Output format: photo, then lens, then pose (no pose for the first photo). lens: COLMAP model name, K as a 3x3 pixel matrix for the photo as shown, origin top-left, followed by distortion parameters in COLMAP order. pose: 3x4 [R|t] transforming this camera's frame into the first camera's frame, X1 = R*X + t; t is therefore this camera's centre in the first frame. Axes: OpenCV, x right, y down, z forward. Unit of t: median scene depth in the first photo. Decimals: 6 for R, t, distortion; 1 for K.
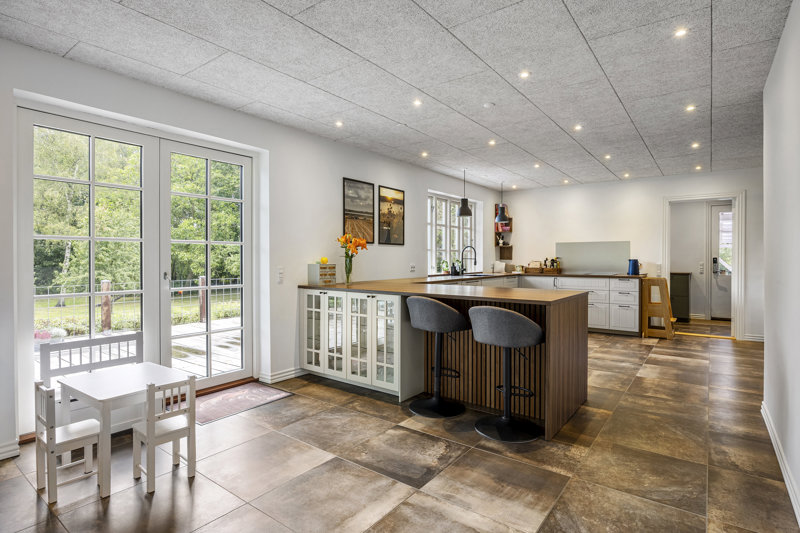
lens RADIAL K [[421.5, 0, 403.3], [0, 421.5, 263.0], [0, 0, 1]] dist [-0.002953, -0.000063]
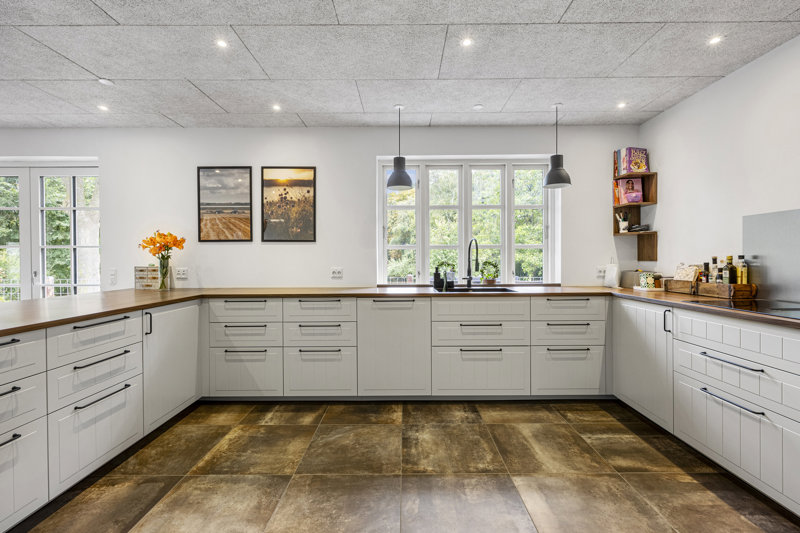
lens RADIAL K [[358.5, 0, 402.1], [0, 358.5, 263.1], [0, 0, 1]] dist [0.003548, -0.000534]
pose [[0.589346, 0.004431, -0.807869, 0.651126], [-0.005193, 0.999985, 0.001696, -0.007578], [0.807864, 0.003196, 0.589360, 0.836054]]
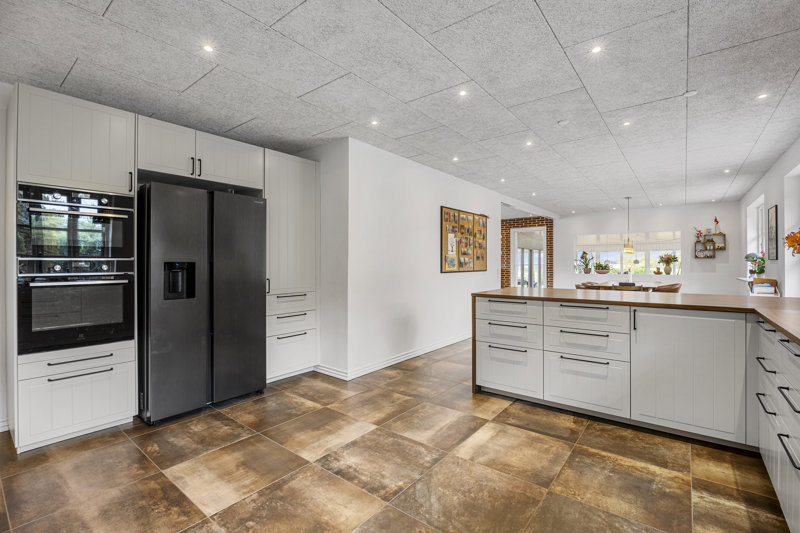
lens RADIAL K [[358.5, 0, 415.9], [0, 358.5, 262.4], [0, 0, 1]] dist [0.003548, -0.000534]
pose [[-0.999993, 0.001395, -0.003600, 0.407002], [0.001357, 0.999944, 0.010490, -0.014318], [0.003615, 0.010485, -0.999938, 1.333143]]
